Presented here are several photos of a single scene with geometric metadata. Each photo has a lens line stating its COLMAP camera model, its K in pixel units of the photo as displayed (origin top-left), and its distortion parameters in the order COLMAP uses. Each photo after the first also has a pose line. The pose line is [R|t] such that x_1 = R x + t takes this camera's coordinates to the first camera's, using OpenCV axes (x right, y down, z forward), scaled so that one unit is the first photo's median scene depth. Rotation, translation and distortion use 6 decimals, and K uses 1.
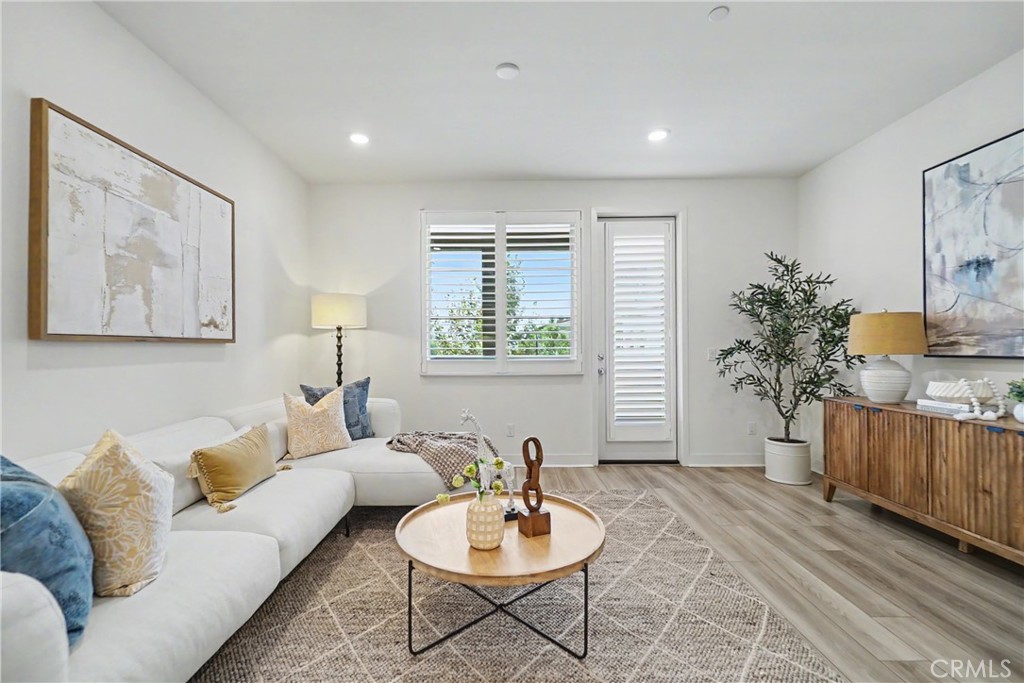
lens RADIAL K [[442.2, 0, 506.6], [0, 442.2, 347.4], [0, 0, 1]] dist [0.000516, 0.000051]
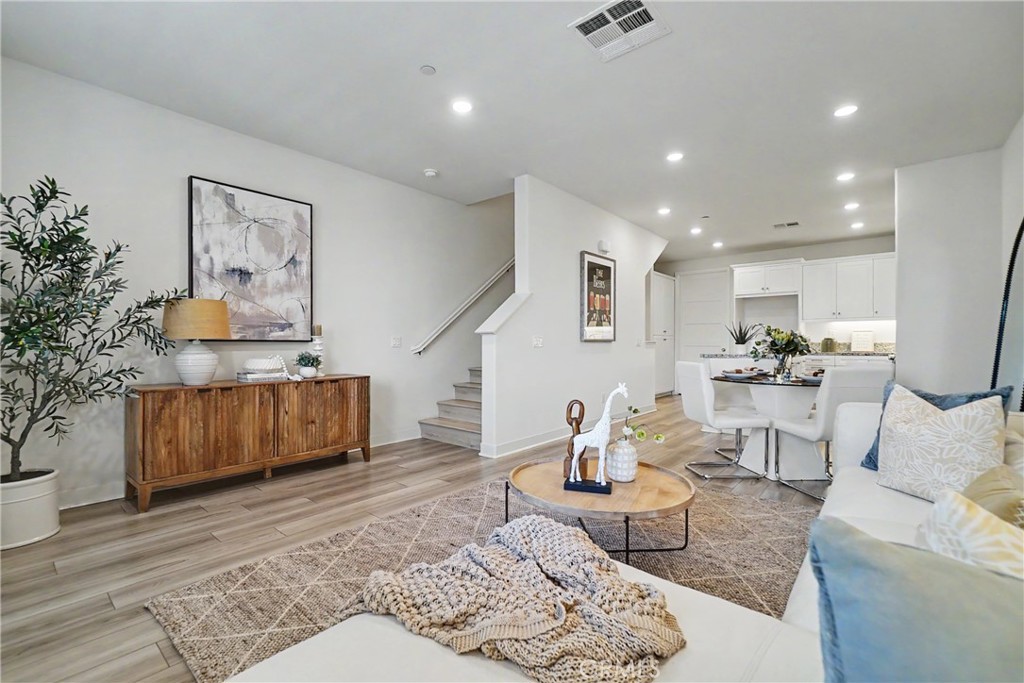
lens RADIAL K [[442.2, 0, 504.4], [0, 442.2, 339.0], [0, 0, 1]] dist [0.000516, 0.000051]
pose [[-0.741628, 0.003069, 0.670804, -0.447130], [-0.003099, 0.999963, -0.008001, 0.024448], [-0.670804, -0.008013, -0.741592, 1.449402]]
